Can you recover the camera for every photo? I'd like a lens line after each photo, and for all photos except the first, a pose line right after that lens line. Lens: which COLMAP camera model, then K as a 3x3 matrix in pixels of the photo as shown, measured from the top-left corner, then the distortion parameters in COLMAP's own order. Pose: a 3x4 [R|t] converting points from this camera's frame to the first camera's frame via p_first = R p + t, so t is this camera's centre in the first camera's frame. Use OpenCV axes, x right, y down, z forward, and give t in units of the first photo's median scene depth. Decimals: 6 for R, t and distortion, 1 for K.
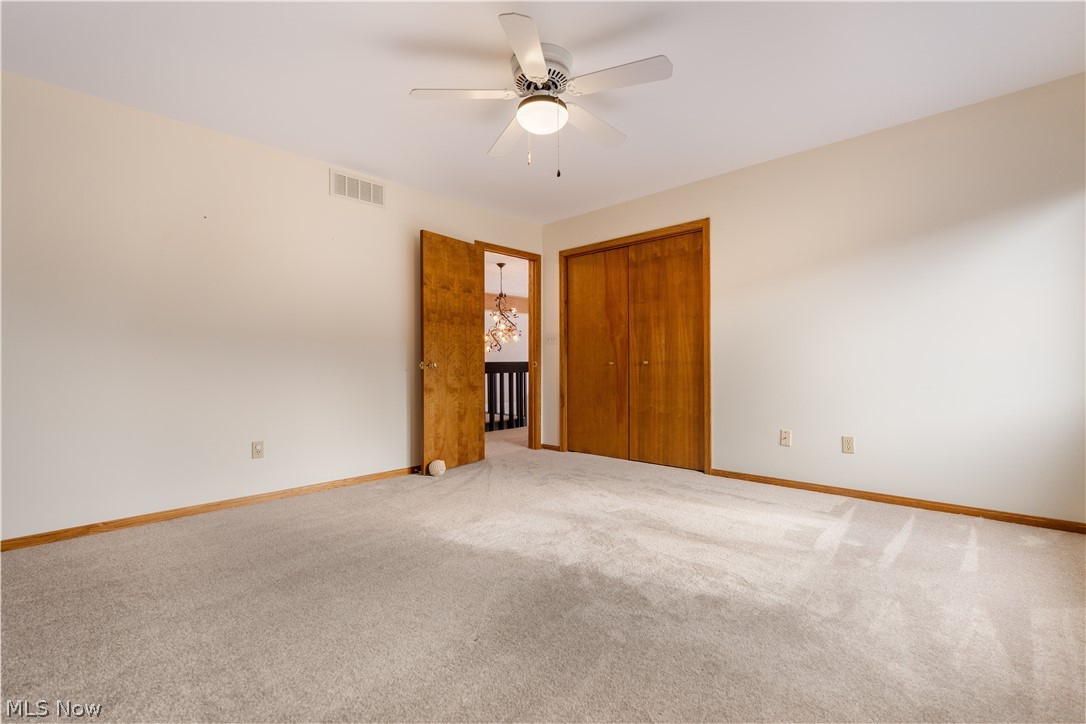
lens RADIAL K [[480.8, 0, 541.3], [0, 480.8, 361.0], [0, 0, 1]] dist [-0.002831, 0.000443]
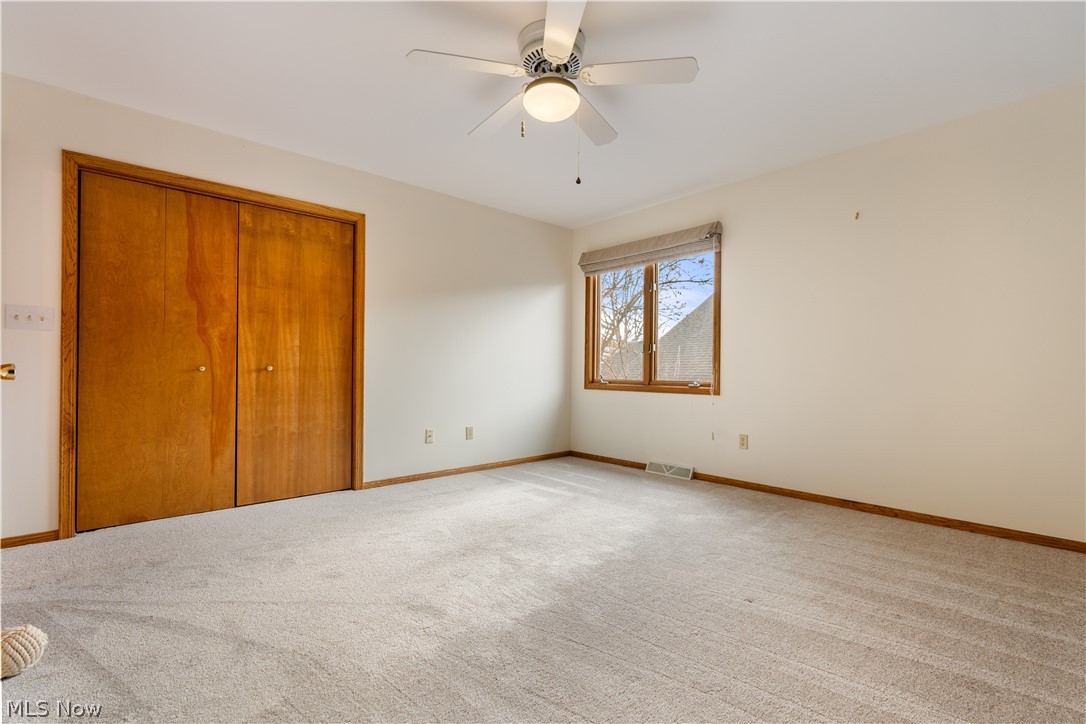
lens RADIAL K [[491.8, 0, 533.5], [0, 491.8, 368.2], [0, 0, 1]] dist [-0.000064, 0.000135]
pose [[0.086204, 0.008749, 0.996239, -0.524241], [-0.012556, 0.999892, -0.007694, 0.003730], [-0.996198, -0.011845, 0.086304, 0.536010]]
